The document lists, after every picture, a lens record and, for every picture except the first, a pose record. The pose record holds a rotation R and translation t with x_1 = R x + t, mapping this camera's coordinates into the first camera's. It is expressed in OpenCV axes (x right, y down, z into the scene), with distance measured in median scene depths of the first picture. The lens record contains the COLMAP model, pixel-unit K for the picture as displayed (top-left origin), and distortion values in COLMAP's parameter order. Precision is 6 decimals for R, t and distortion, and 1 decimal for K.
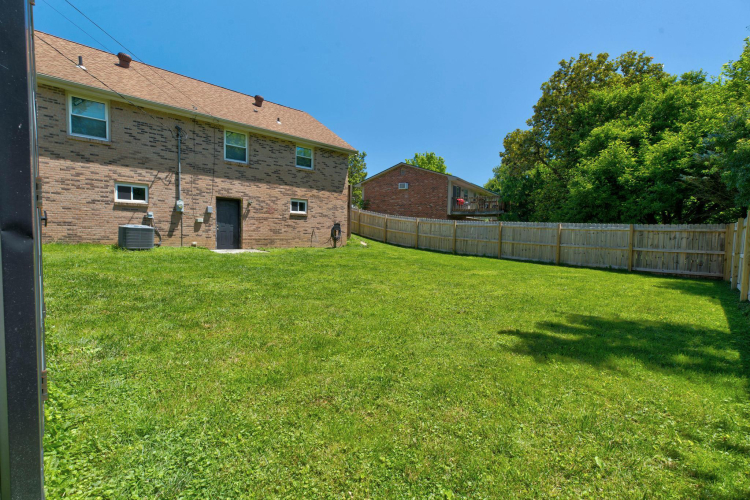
lens RADIAL K [[338.3, 0, 378.4], [0, 338.3, 249.3], [0, 0, 1]] dist [-0.001407, 0.000135]
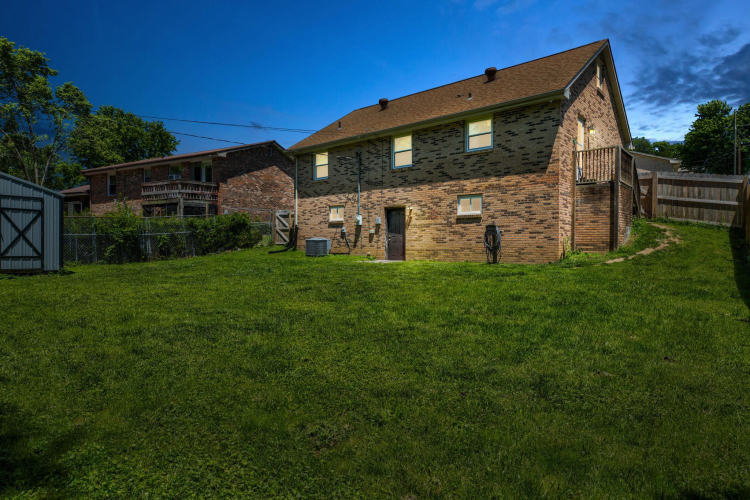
lens RADIAL K [[428.7, 0, 370.1], [0, 428.7, 248.9], [0, 0, 1]] dist [0.004751, -0.000173]
pose [[0.070202, -0.009358, -0.997489, 0.780033], [-0.049116, 0.998711, -0.012826, -0.013073], [0.996323, 0.049893, 0.069652, 0.856736]]
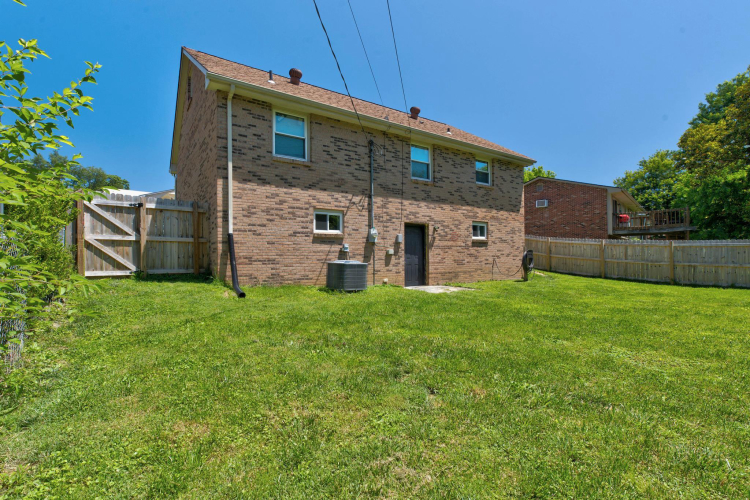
lens RADIAL K [[338.3, 0, 371.0], [0, 338.3, 253.0], [0, 0, 1]] dist [-0.001407, 0.000135]
pose [[0.980463, -0.034468, -0.193660, -0.394896], [0.021317, 0.997348, -0.069582, -0.025958], [0.195545, 0.064094, 0.978598, 0.180117]]
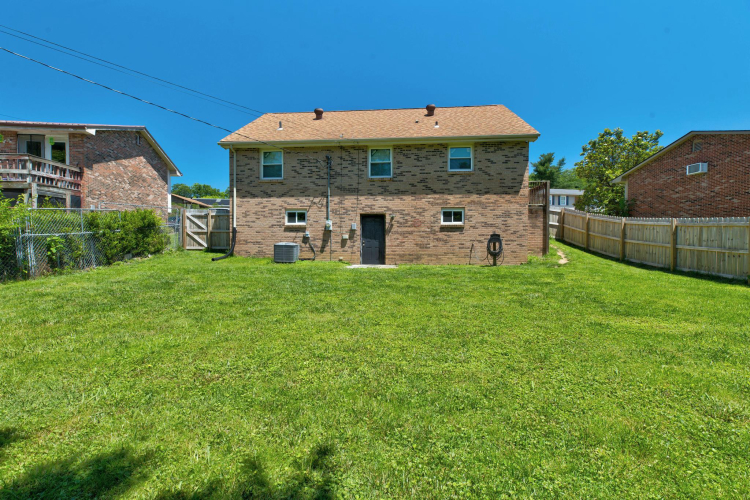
lens RADIAL K [[338.3, 0, 370.2], [0, 338.3, 249.2], [0, 0, 1]] dist [-0.001407, 0.000135]
pose [[0.643037, -0.013992, -0.765707, 0.333669], [-0.026384, 0.998835, -0.040409, -0.005166], [0.765380, 0.046187, 0.641919, 0.348953]]
